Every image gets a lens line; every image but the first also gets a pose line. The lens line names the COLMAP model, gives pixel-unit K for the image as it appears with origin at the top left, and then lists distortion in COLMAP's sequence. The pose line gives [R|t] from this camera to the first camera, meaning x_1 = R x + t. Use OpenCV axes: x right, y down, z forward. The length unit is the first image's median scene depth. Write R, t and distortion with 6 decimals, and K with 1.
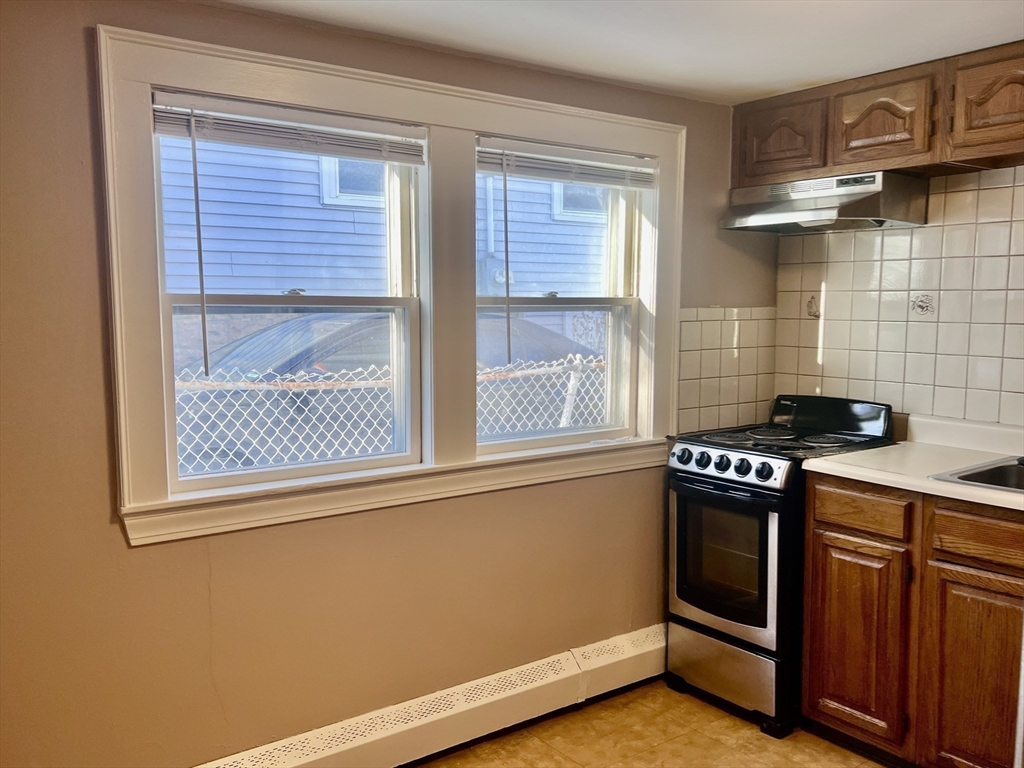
lens RADIAL K [[867.0, 0, 509.6], [0, 867.0, 384.9], [0, 0, 1]] dist [0.036782, -0.066552]
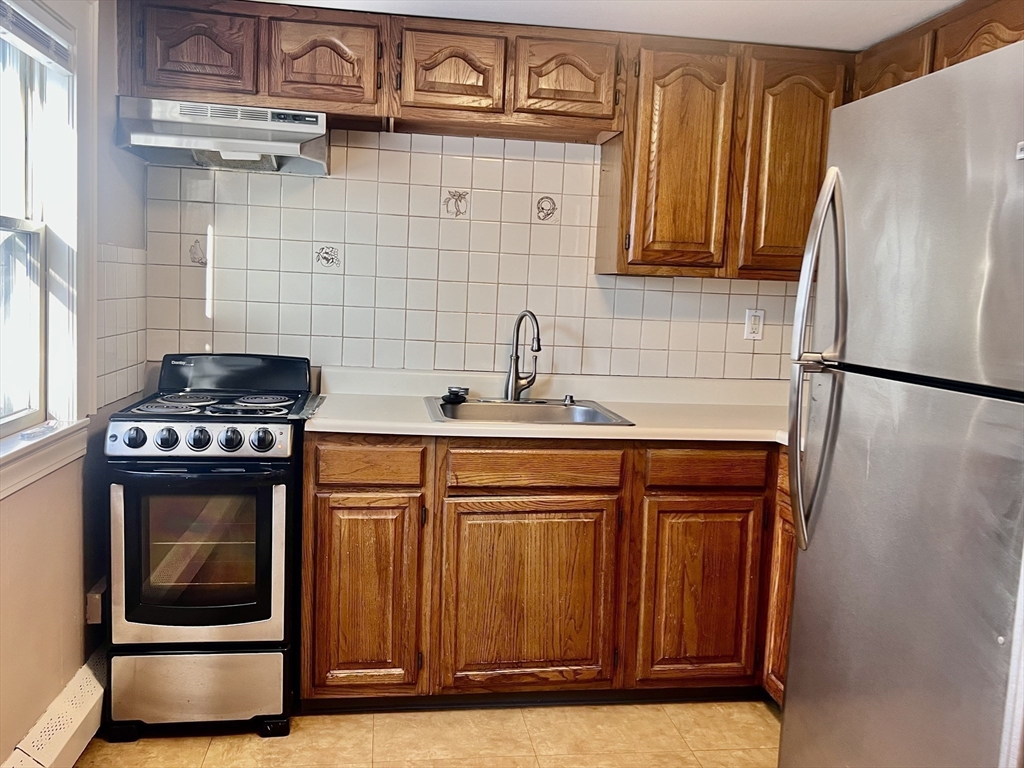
lens RADIAL K [[867.0, 0, 514.2], [0, 867.0, 379.3], [0, 0, 1]] dist [0.036782, -0.066552]
pose [[0.471173, -0.070038, 0.879256, -0.352713], [0.039736, 0.997516, 0.058165, -0.000775], [-0.881145, 0.007533, 0.472786, 0.383159]]
